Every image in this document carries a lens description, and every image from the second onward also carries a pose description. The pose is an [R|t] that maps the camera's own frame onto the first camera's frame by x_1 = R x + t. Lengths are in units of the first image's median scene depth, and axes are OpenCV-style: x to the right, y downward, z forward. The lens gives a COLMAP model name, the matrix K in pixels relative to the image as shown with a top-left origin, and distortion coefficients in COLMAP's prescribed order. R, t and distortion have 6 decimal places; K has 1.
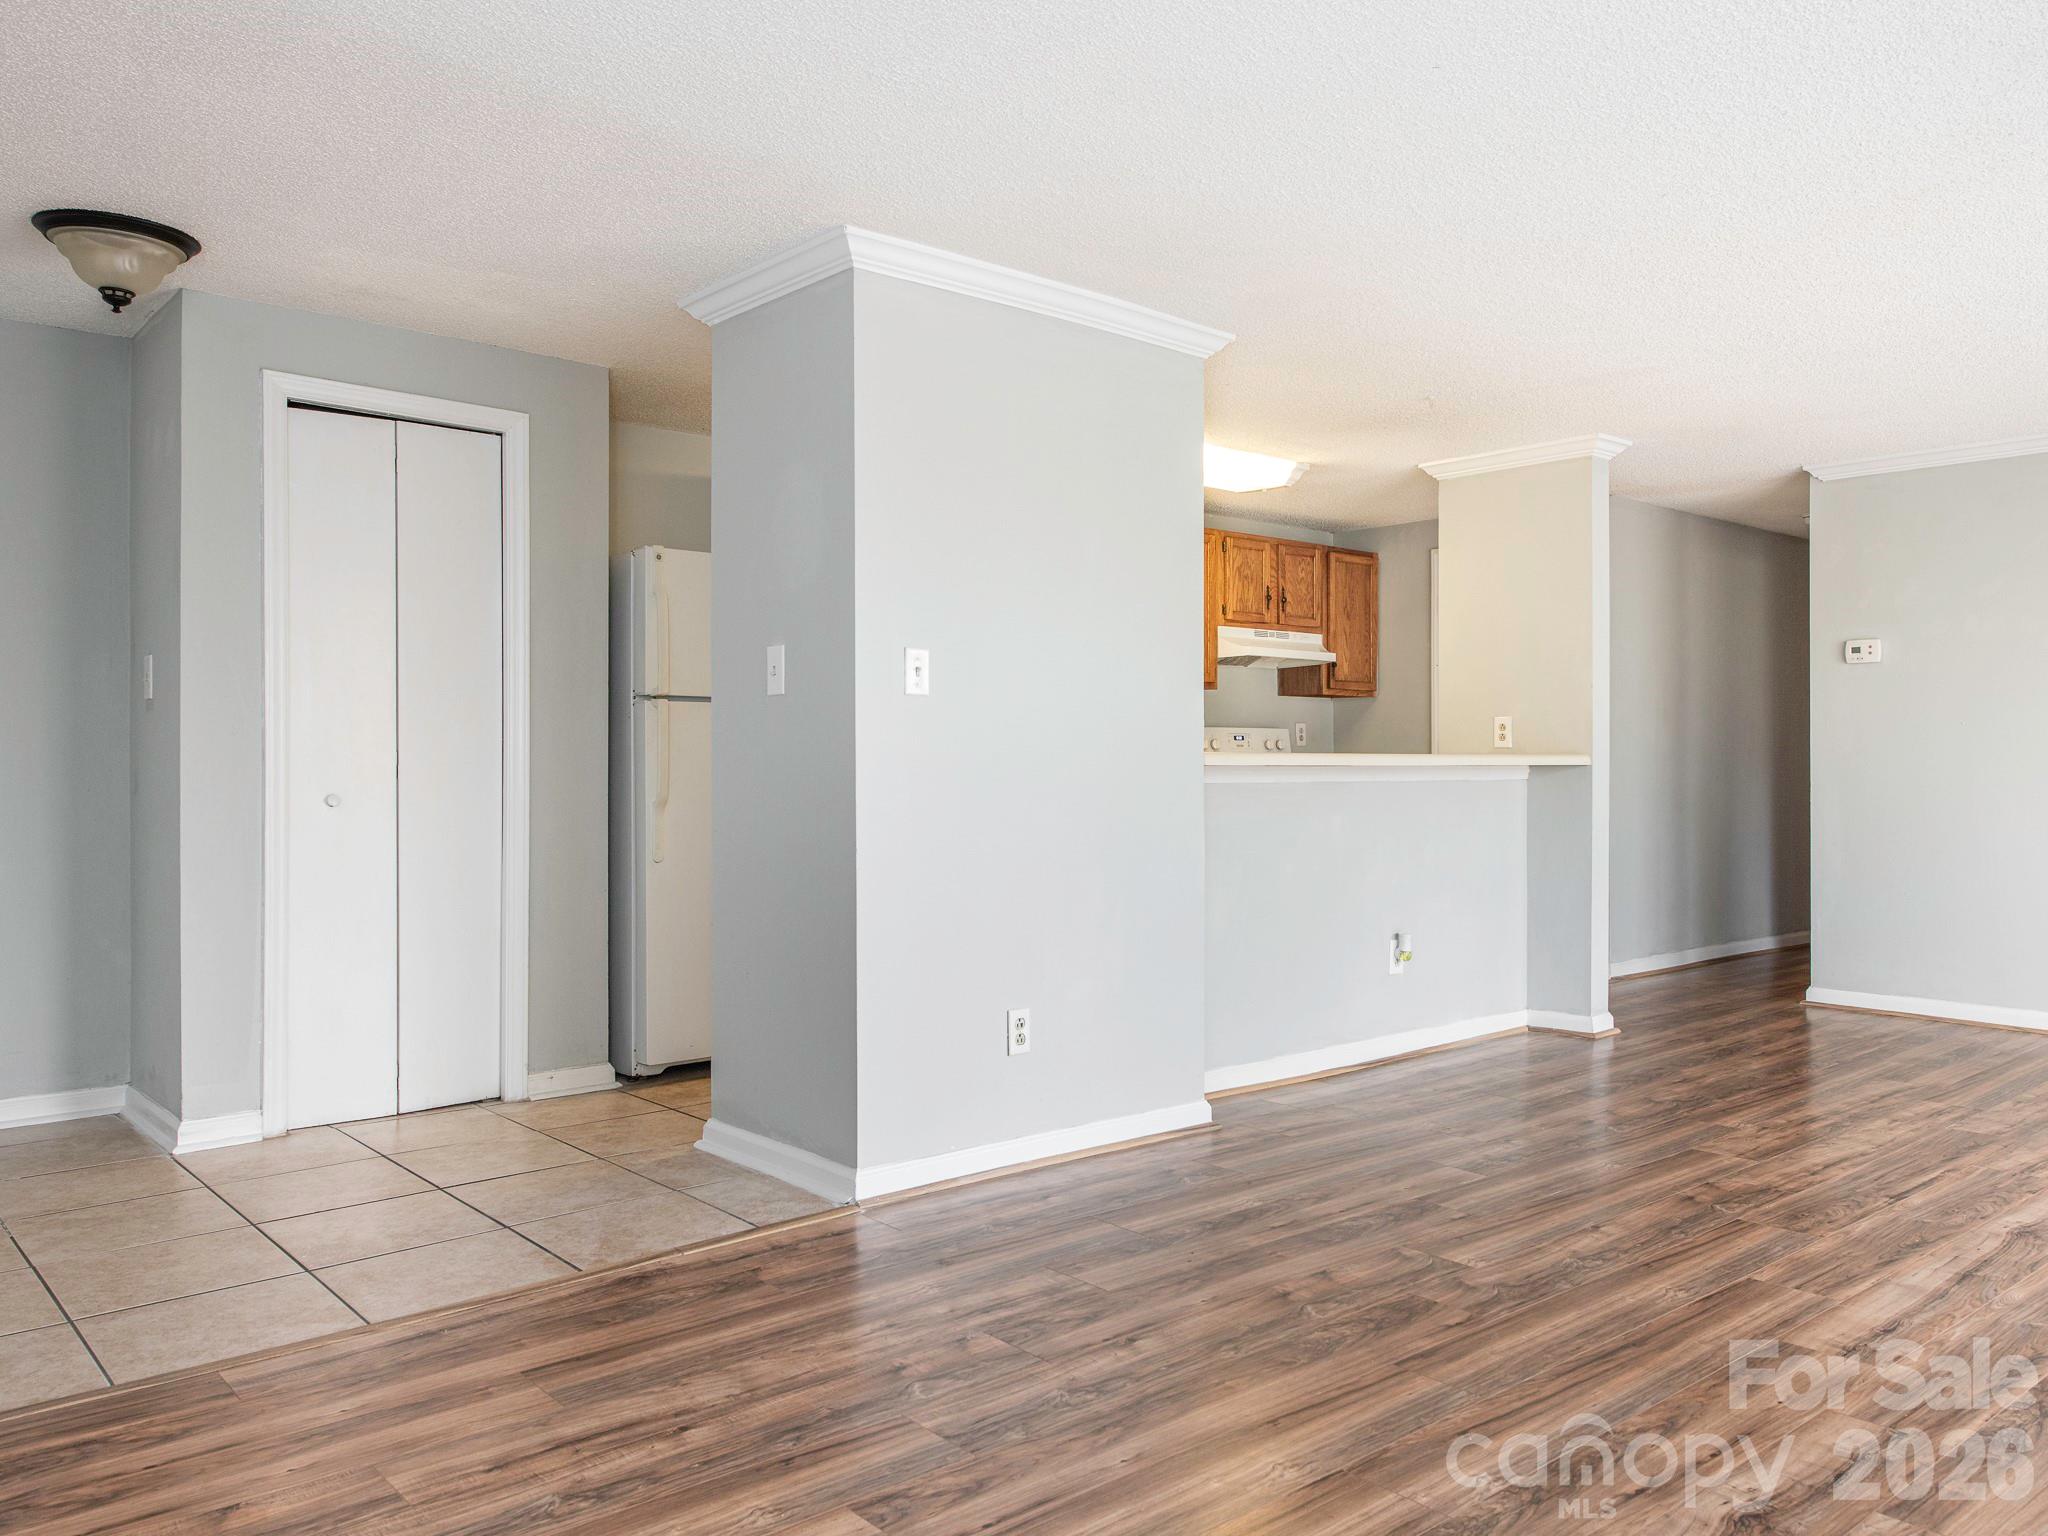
lens RADIAL K [[1543.1, 0, 969.3], [0, 1543.1, 726.4], [0, 0, 1]] dist [0.003245, 0.007593]
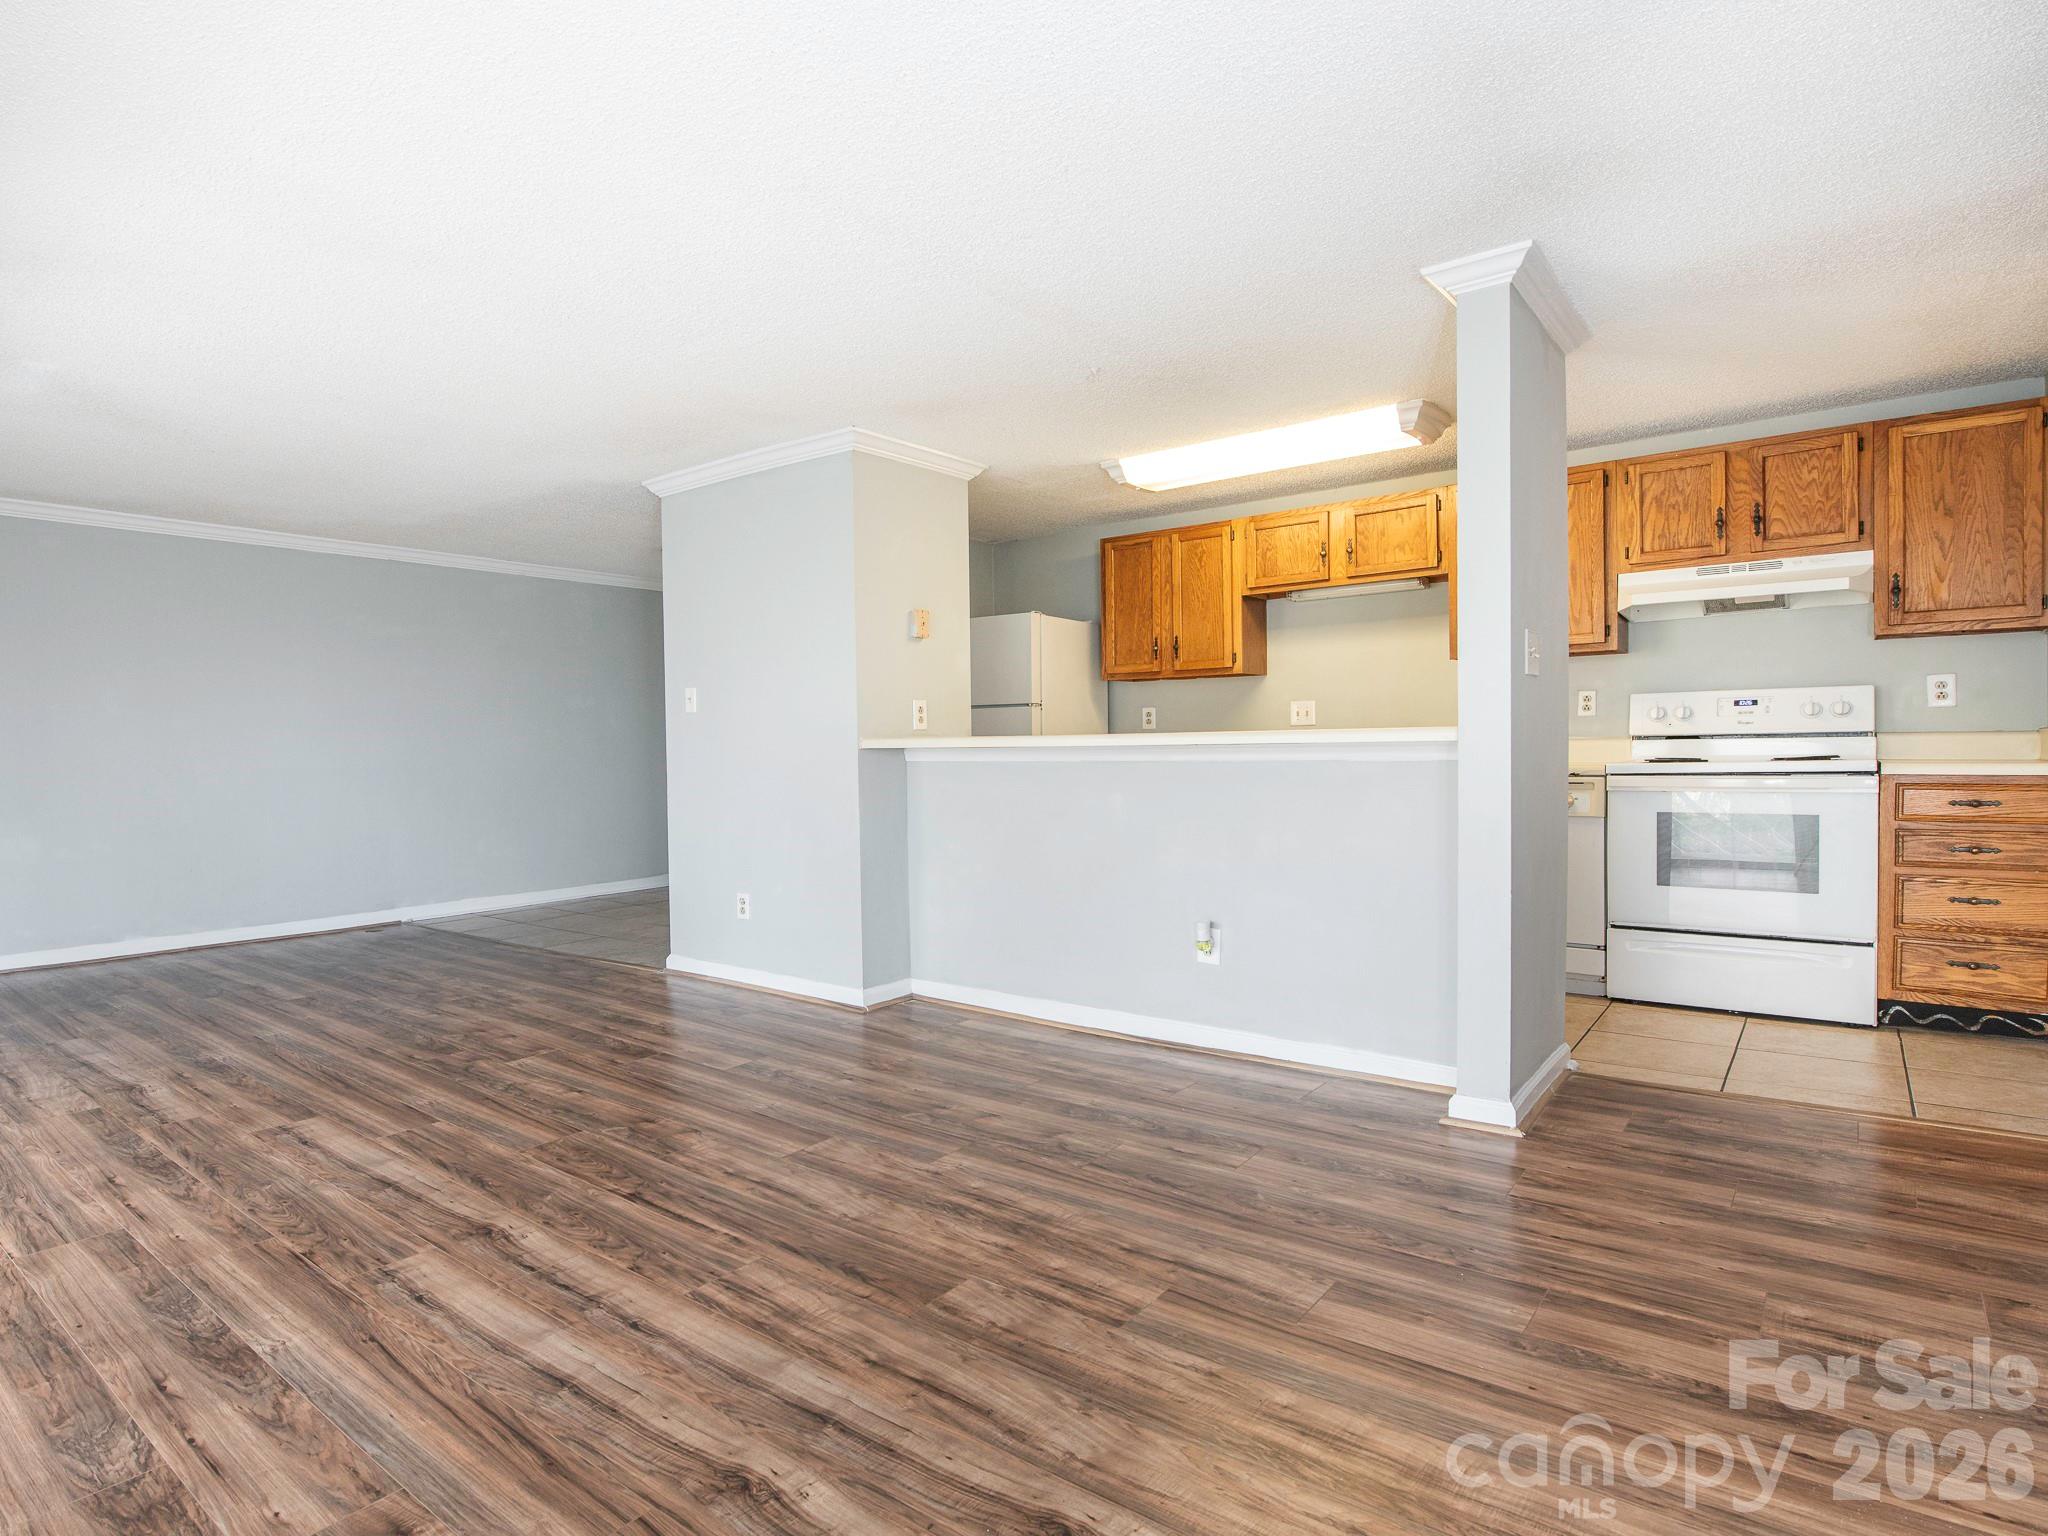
lens RADIAL K [[1079.2, 0, 1061.2], [0, 1079.2, 749.4], [0, 0, 1]] dist [-0.006076, -0.002305]
pose [[0.218993, -0.009764, -0.975678, 1.446256], [0.032696, 0.999462, -0.002664, 0.045467], [0.975179, -0.031317, 0.219194, 1.243418]]
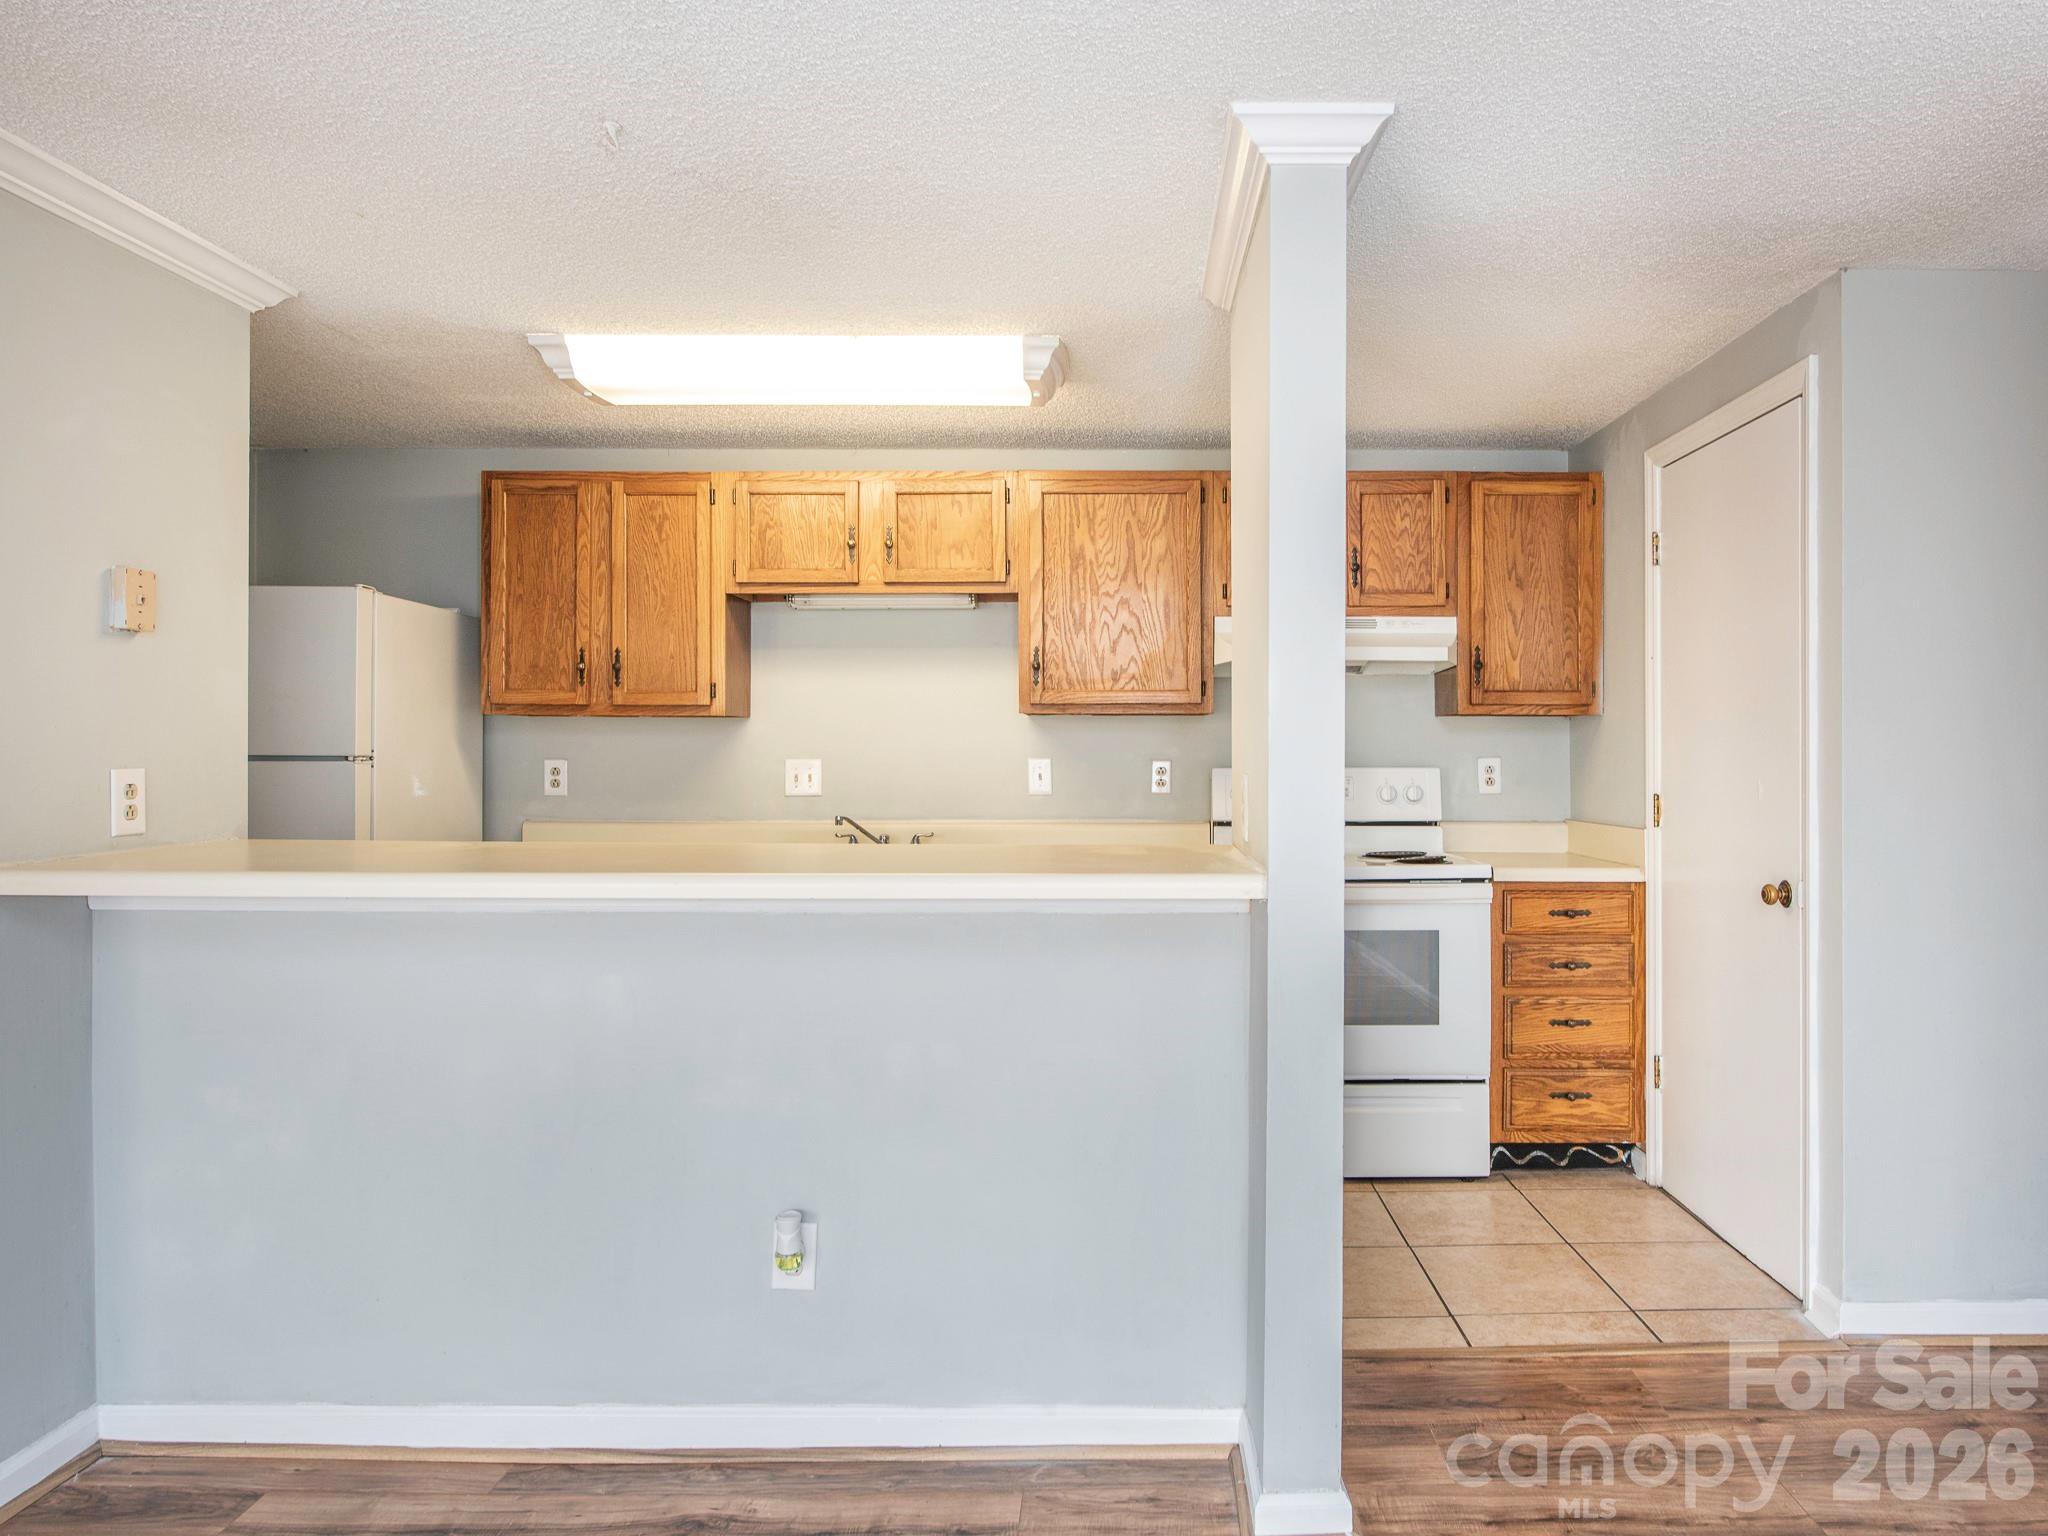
lens RADIAL K [[1234.1, 0, 1024.0], [0, 1234.1, 768.0], [0, 0, 1]] dist [-0.004829, -0.003203]
pose [[0.705183, 0.013059, -0.708905, 1.055960], [-0.001137, 0.999850, 0.017288, -0.019749], [0.709024, -0.011385, 0.705092, 1.238610]]
